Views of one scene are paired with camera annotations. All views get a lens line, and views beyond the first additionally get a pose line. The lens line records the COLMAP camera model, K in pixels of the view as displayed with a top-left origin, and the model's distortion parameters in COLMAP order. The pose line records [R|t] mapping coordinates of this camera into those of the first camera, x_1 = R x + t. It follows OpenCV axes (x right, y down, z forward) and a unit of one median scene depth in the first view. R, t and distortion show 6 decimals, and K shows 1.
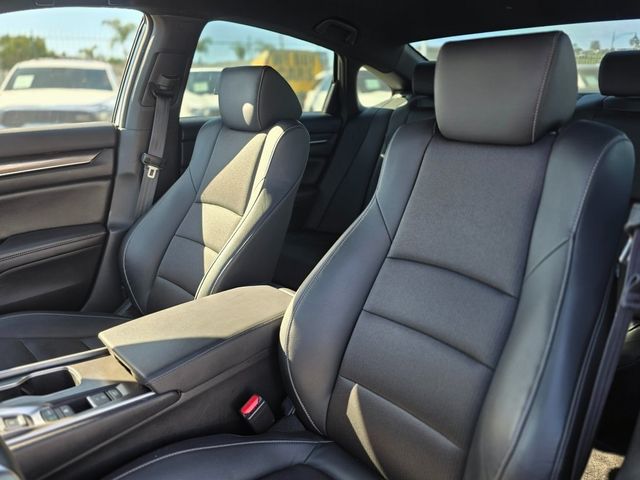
lens RADIAL K [[471.4, 0, 320.0], [0, 471.4, 240.0], [0, 0, 1]] dist [0.037437, -0.004341]
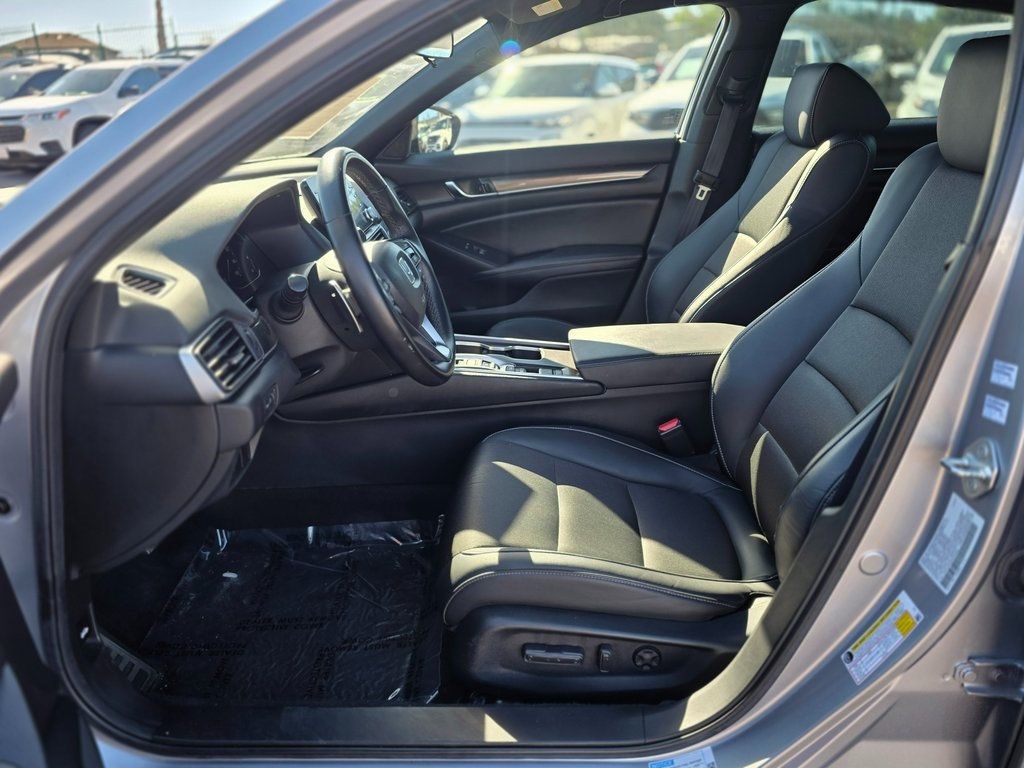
lens RADIAL K [[761.6, 0, 512.0], [0, 761.6, 384.0], [0, 0, 1]] dist [0.004174, -0.000799]
pose [[0.716328, 0.227941, -0.659483, 0.399167], [-0.169225, 0.973672, 0.152725, 0.042544], [0.676932, 0.002200, 0.736042, -0.255201]]
